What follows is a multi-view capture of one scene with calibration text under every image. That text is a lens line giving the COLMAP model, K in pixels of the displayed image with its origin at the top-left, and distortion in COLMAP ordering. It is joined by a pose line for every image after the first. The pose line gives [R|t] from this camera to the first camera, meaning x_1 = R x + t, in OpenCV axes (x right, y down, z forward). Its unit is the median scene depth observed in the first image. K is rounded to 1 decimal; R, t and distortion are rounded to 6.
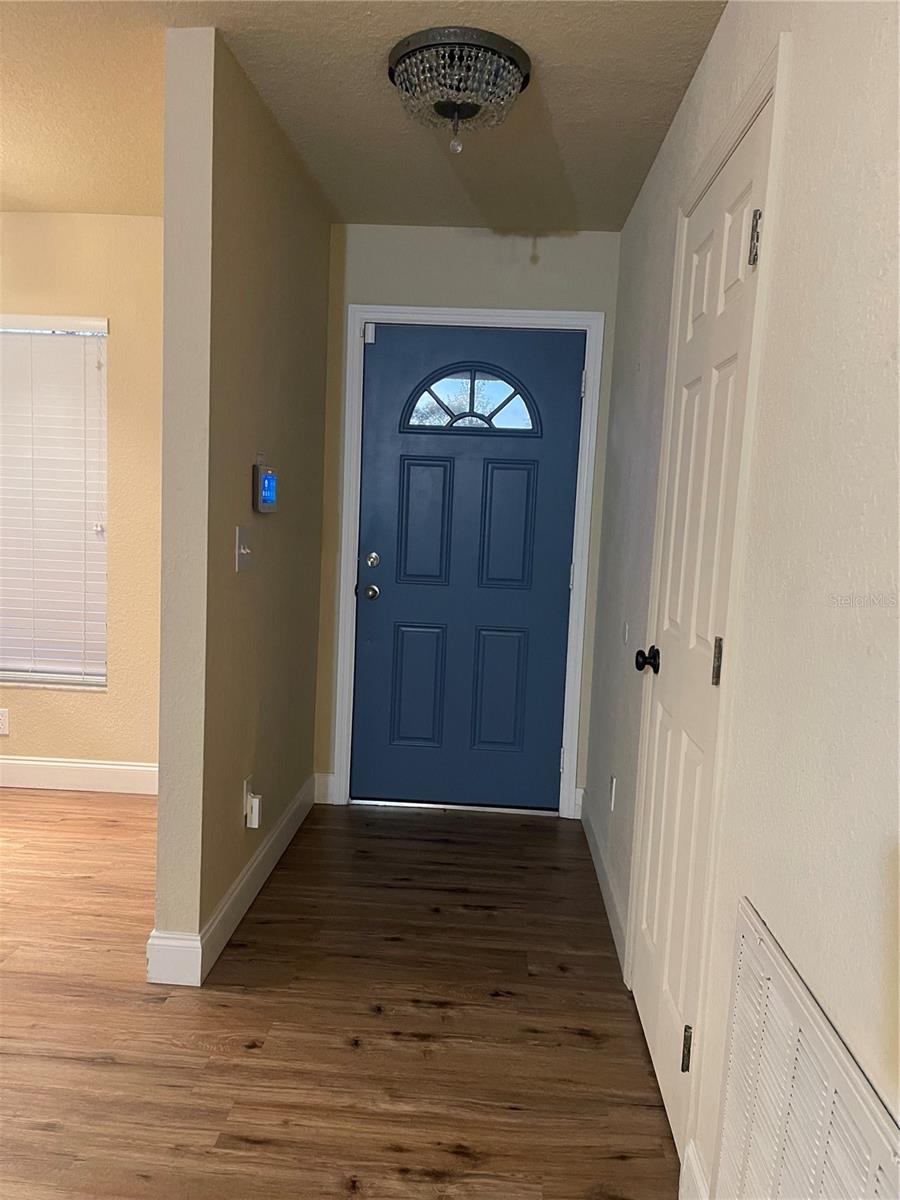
lens RADIAL K [[902.0, 0, 453.4], [0, 902.0, 597.1], [0, 0, 1]] dist [0.041185, -0.056577]
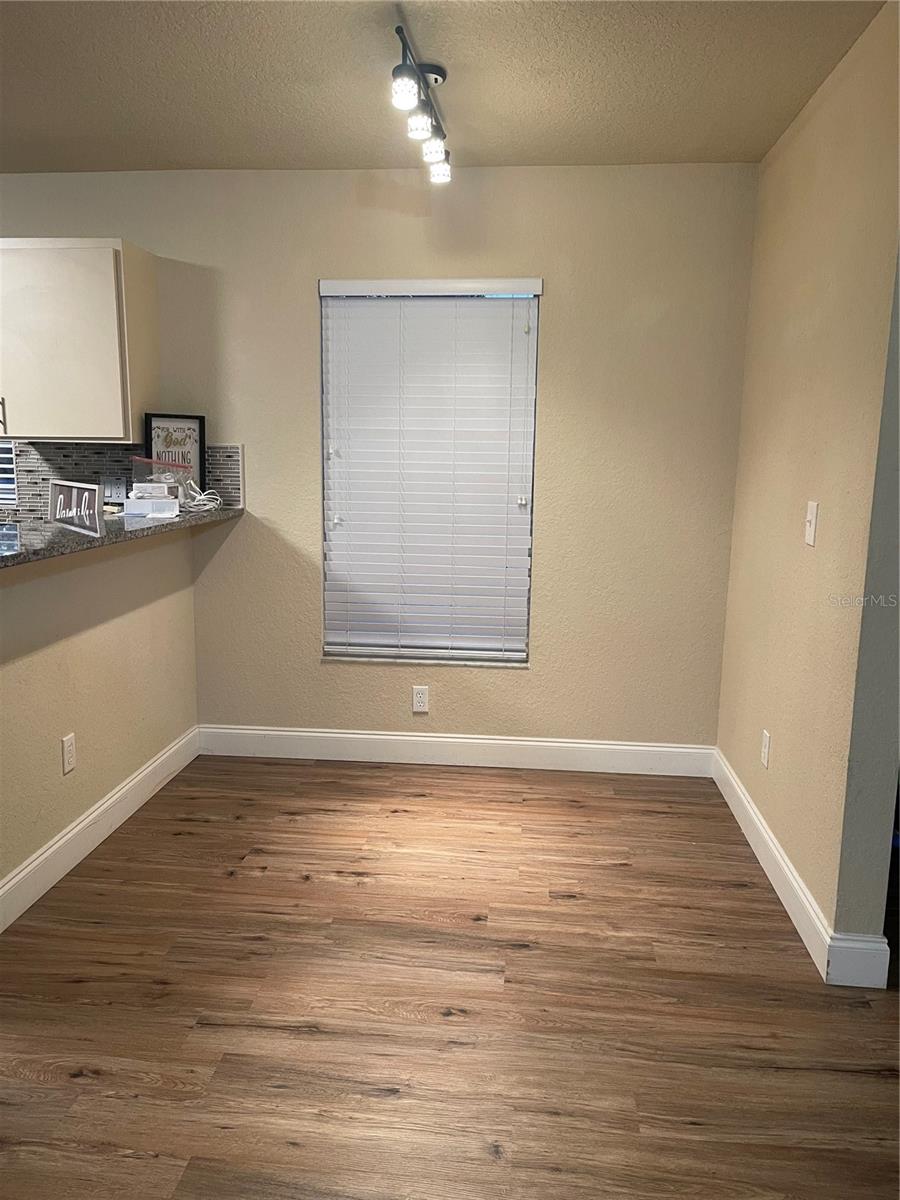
lens RADIAL K [[902.0, 0, 450.6], [0, 902.0, 591.7], [0, 0, 1]] dist [0.041185, -0.056577]
pose [[0.997439, -0.023433, -0.067570, -0.432640], [0.026758, 0.998453, 0.048737, -0.029974], [0.066323, -0.050420, 0.996523, 0.028713]]
